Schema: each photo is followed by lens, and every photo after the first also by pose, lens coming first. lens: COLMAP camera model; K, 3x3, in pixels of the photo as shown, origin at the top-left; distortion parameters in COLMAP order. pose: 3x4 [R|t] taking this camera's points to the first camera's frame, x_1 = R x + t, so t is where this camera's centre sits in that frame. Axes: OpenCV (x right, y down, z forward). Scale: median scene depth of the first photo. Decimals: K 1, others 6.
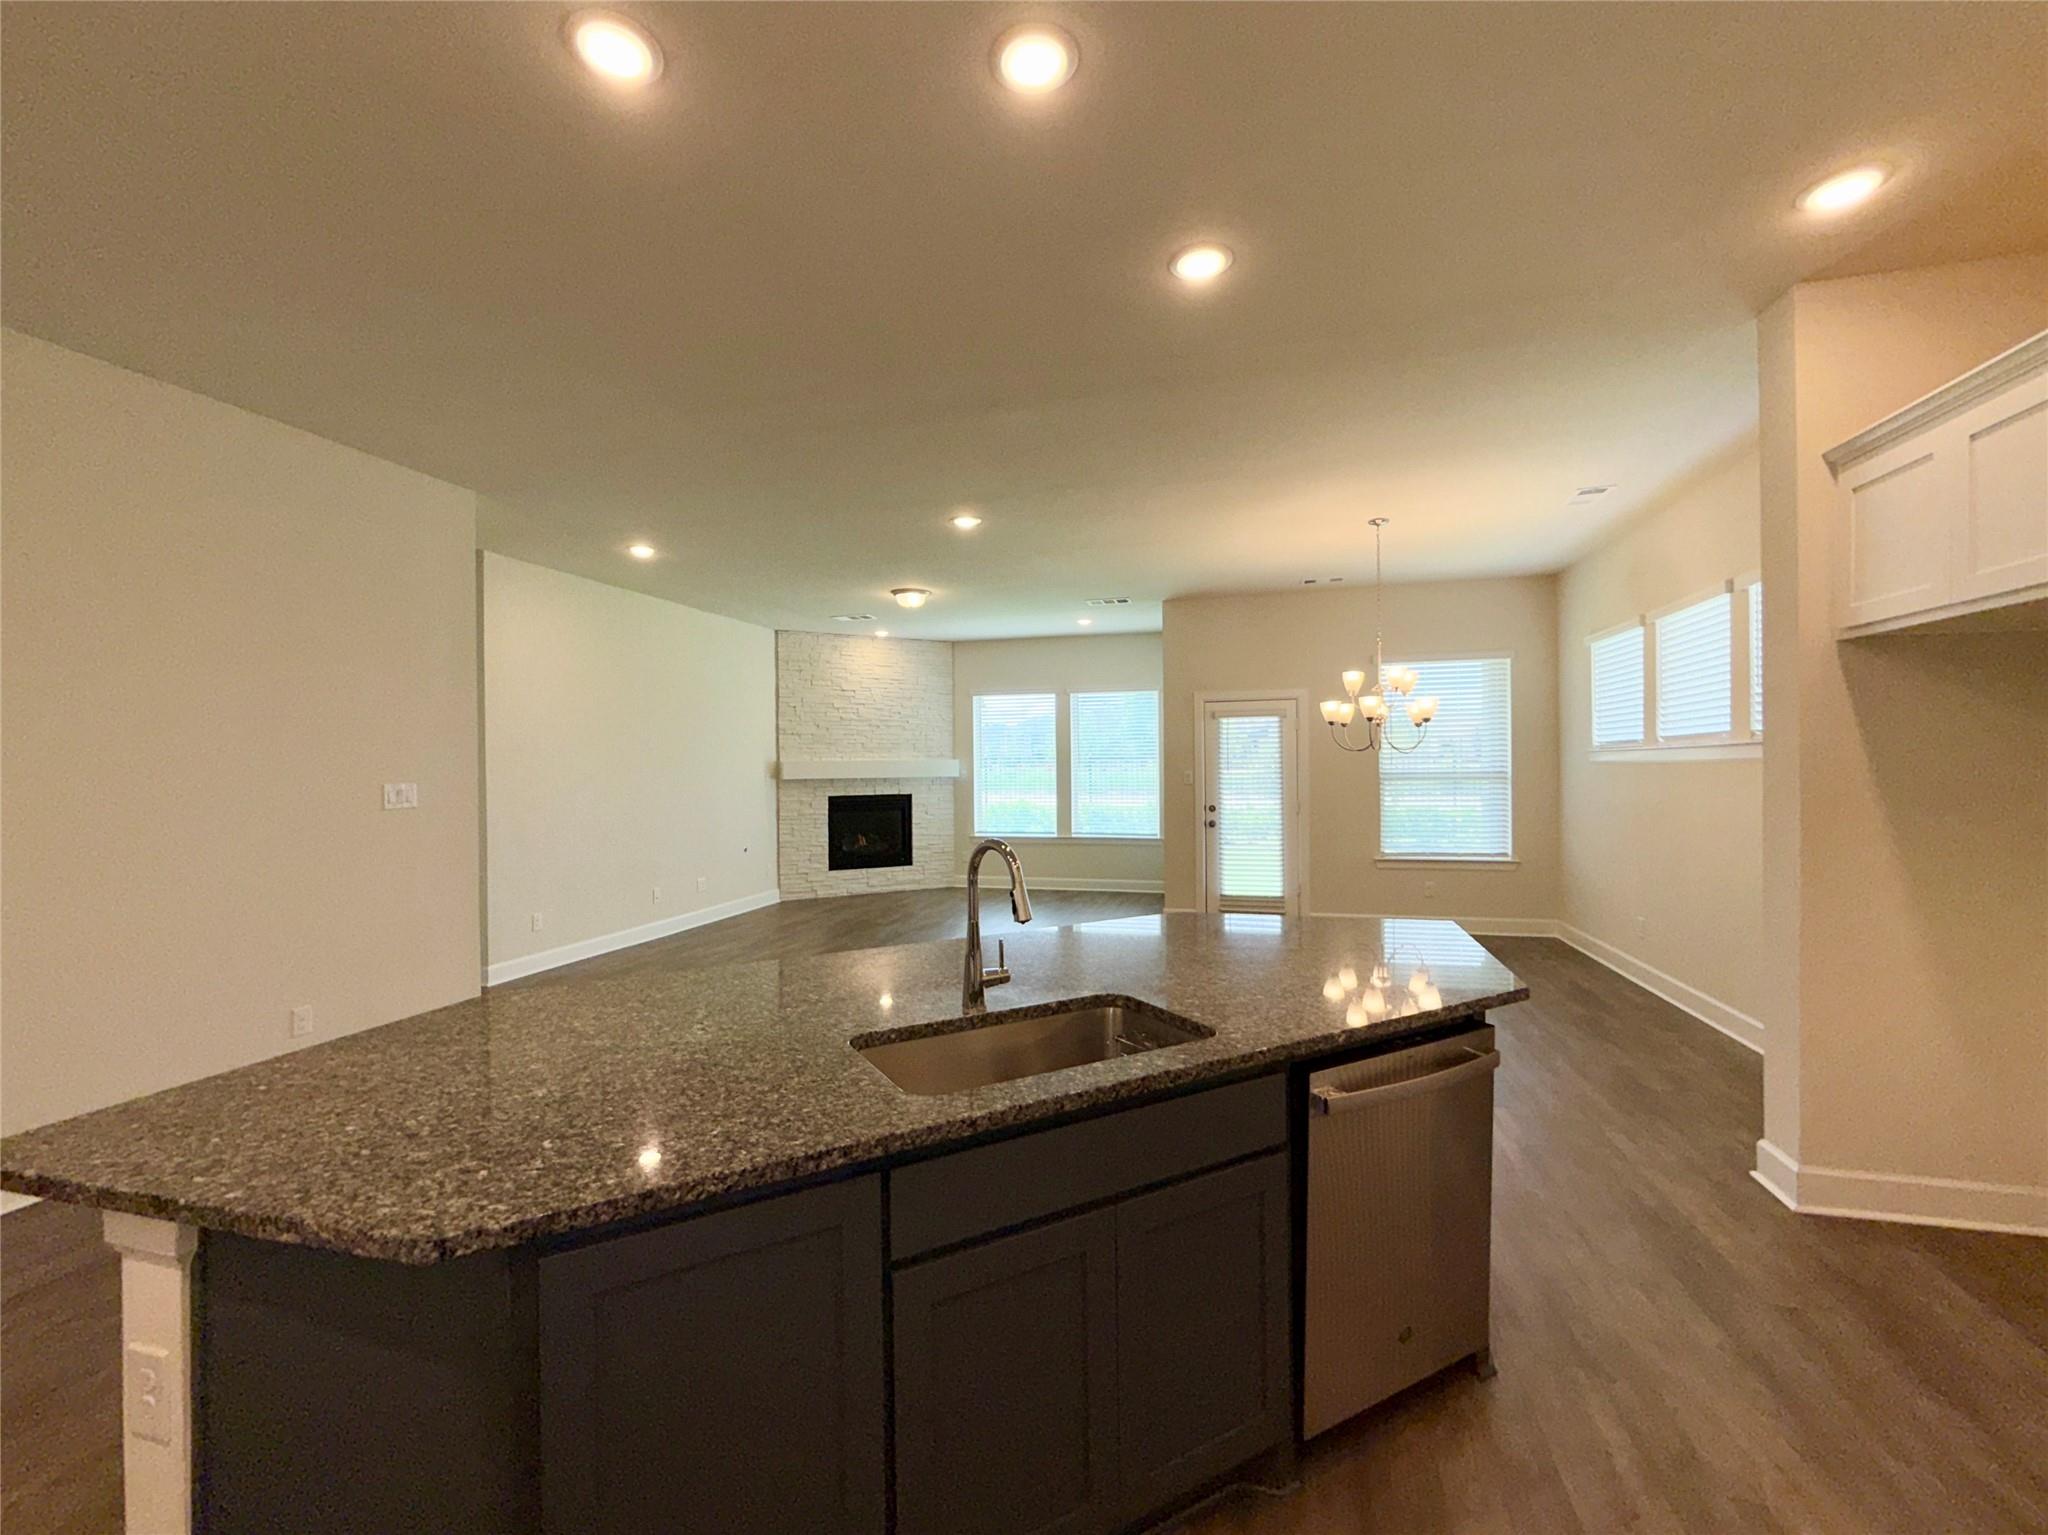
lens RADIAL K [[820.4, 0, 1016.5], [0, 820.4, 769.8], [0, 0, 1]] dist [0.002826, -0.000076]
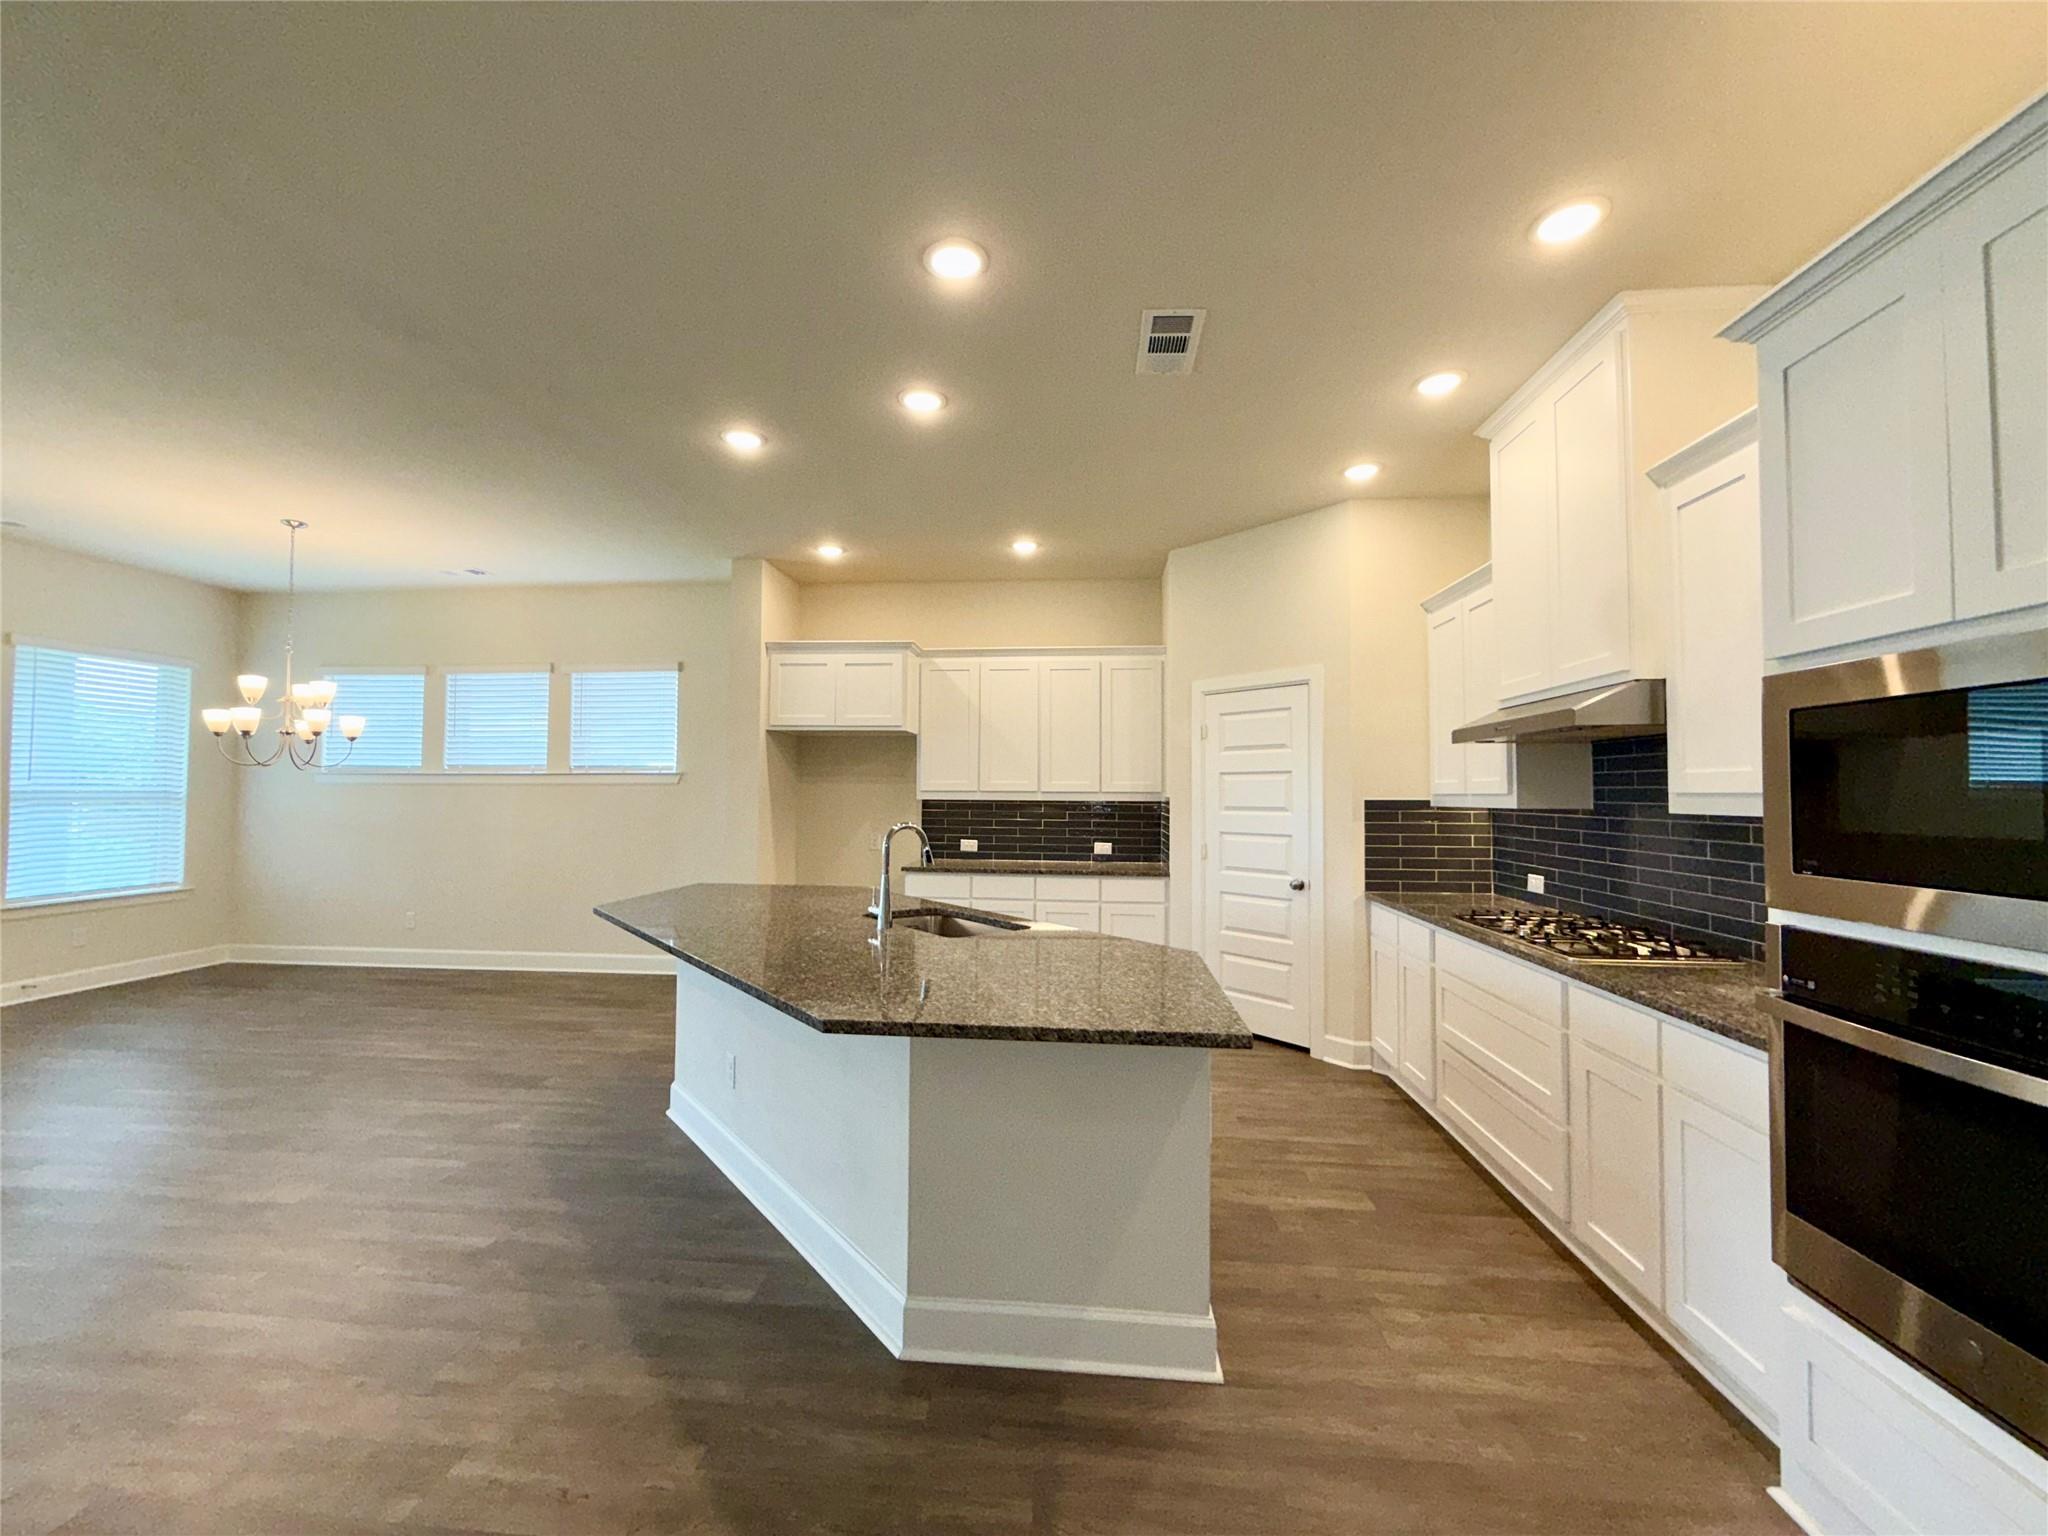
lens RADIAL K [[820.4, 0, 1014.5], [0, 820.4, 769.5], [0, 0, 1]] dist [0.002826, -0.000076]
pose [[-0.165284, 0.037203, 0.985544, -1.196597], [0.001132, 0.999295, -0.037532, 0.025970], [-0.986245, -0.005088, -0.165209, 0.702785]]
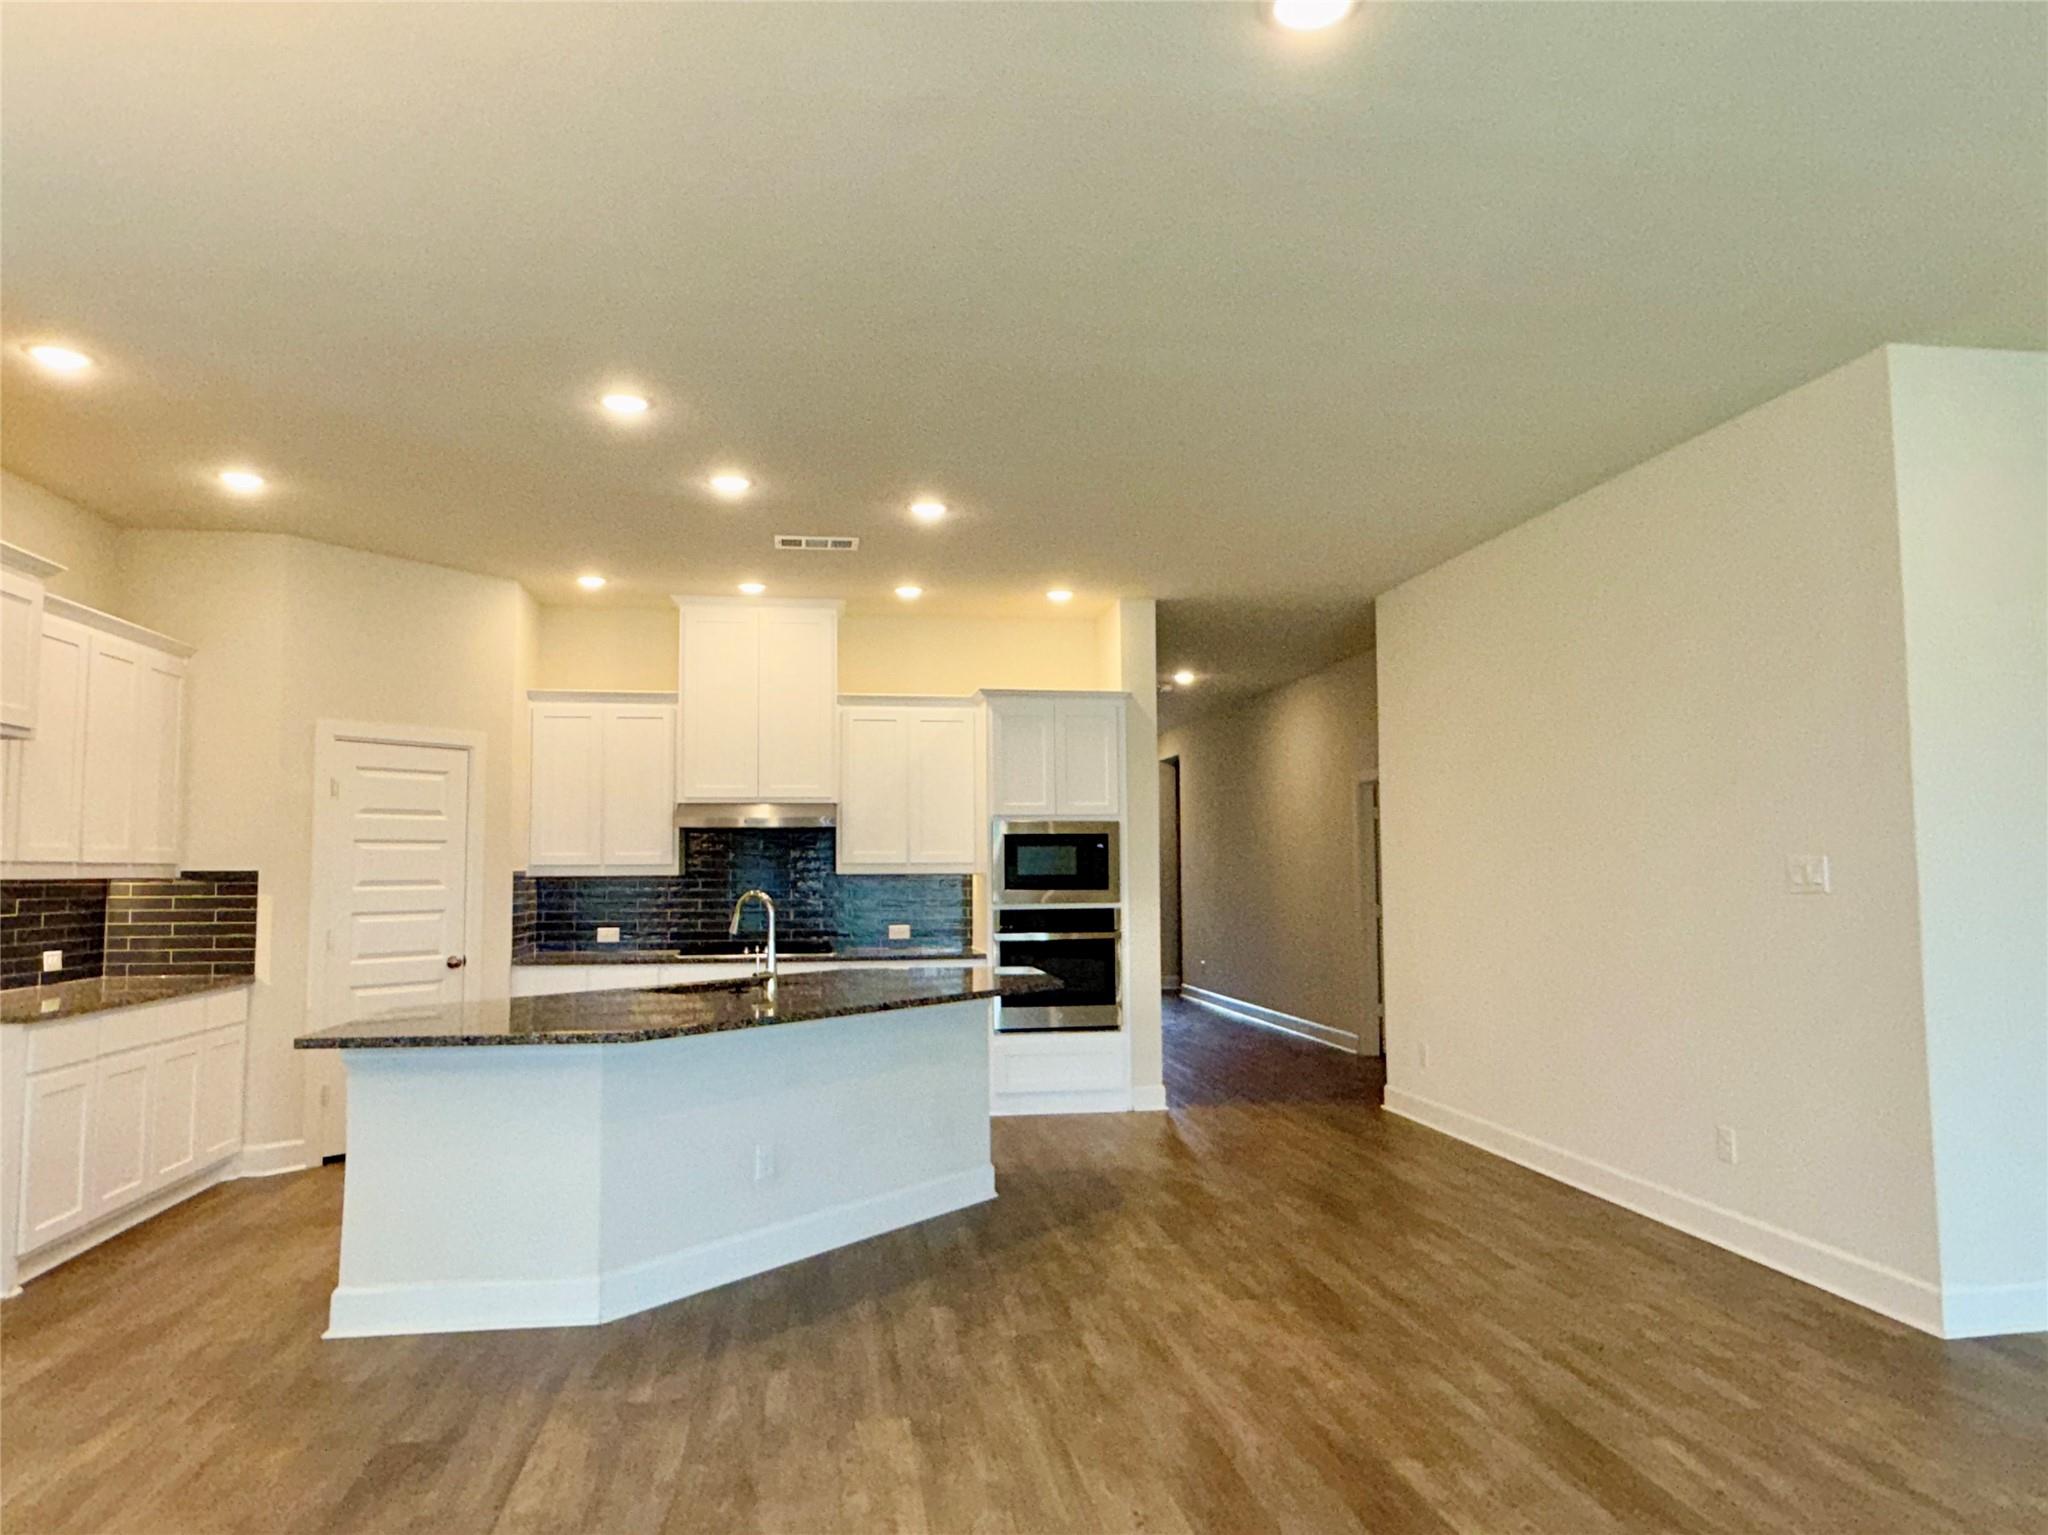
lens RADIAL K [[1321.9, 0, 1022.8], [0, 1321.9, 776.4], [0, 0, 1]] dist [-0.004419, 0.003626]
pose [[-0.913947, -0.014712, -0.405566, 0.423562], [0.011395, 0.998018, -0.061882, 0.012100], [0.405673, -0.061179, -0.911968, 2.651623]]
